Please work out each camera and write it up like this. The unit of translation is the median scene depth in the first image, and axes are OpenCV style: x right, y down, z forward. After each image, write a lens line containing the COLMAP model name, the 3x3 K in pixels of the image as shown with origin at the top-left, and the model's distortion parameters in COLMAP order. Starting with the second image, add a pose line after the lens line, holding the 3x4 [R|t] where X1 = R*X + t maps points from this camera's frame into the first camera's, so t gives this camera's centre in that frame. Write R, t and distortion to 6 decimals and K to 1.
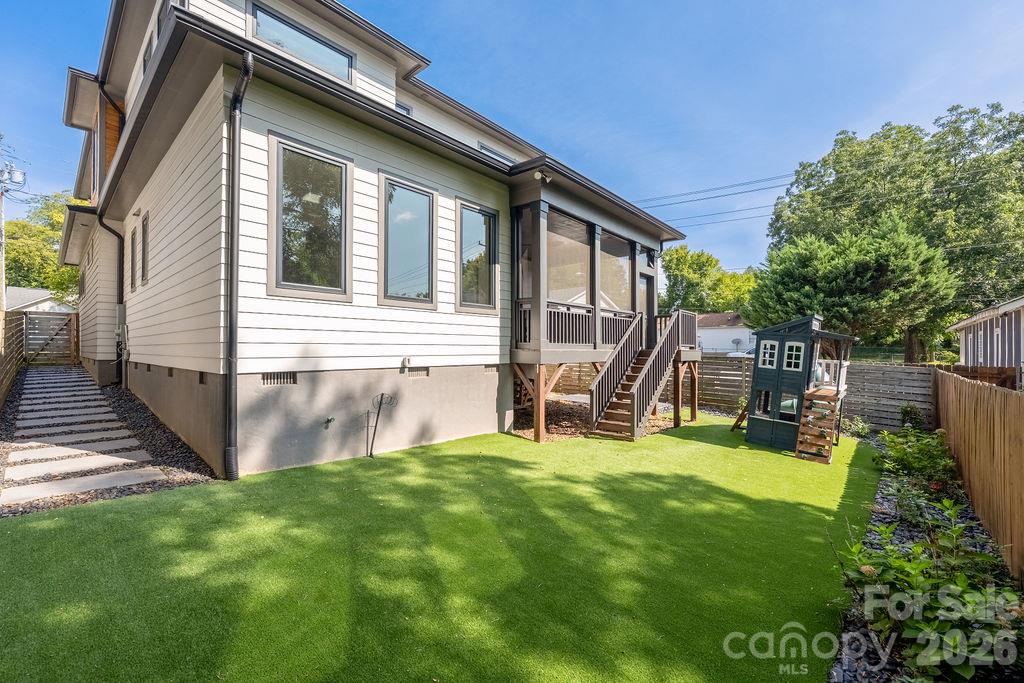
lens RADIAL K [[424.6, 0, 479.2], [0, 424.6, 344.8], [0, 0, 1]] dist [-0.004846, 0.000269]
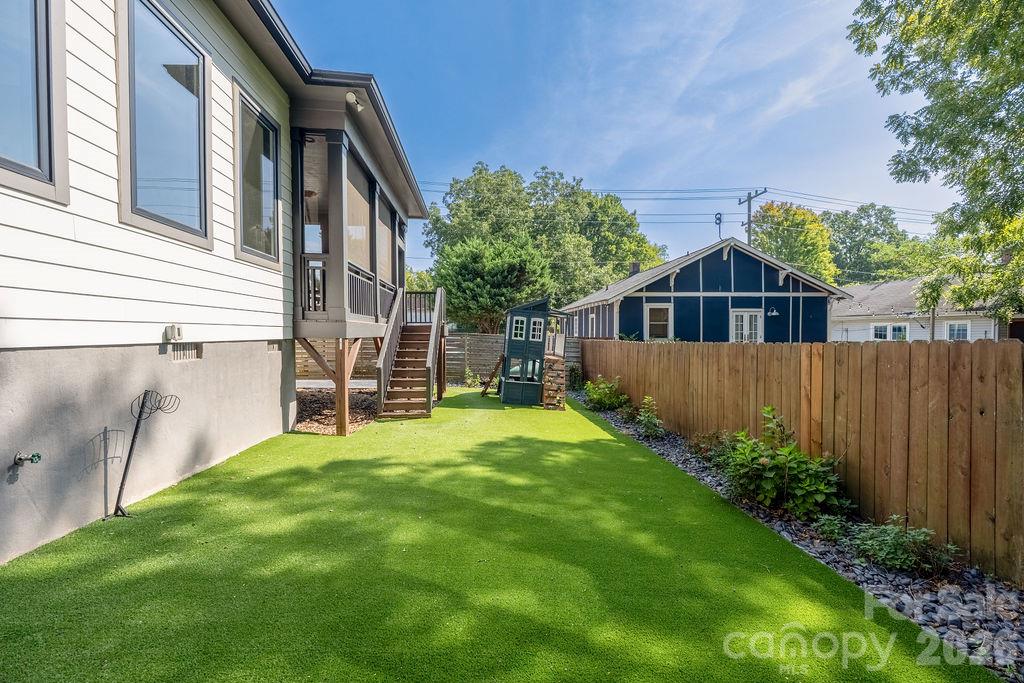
lens RADIAL K [[424.6, 0, 511.9], [0, 424.6, 343.0], [0, 0, 1]] dist [-0.004846, 0.000269]
pose [[0.655957, -0.021419, 0.754494, -0.254936], [-0.003891, 0.999488, 0.031757, 0.028088], [-0.754788, -0.023767, 0.655538, 0.240540]]
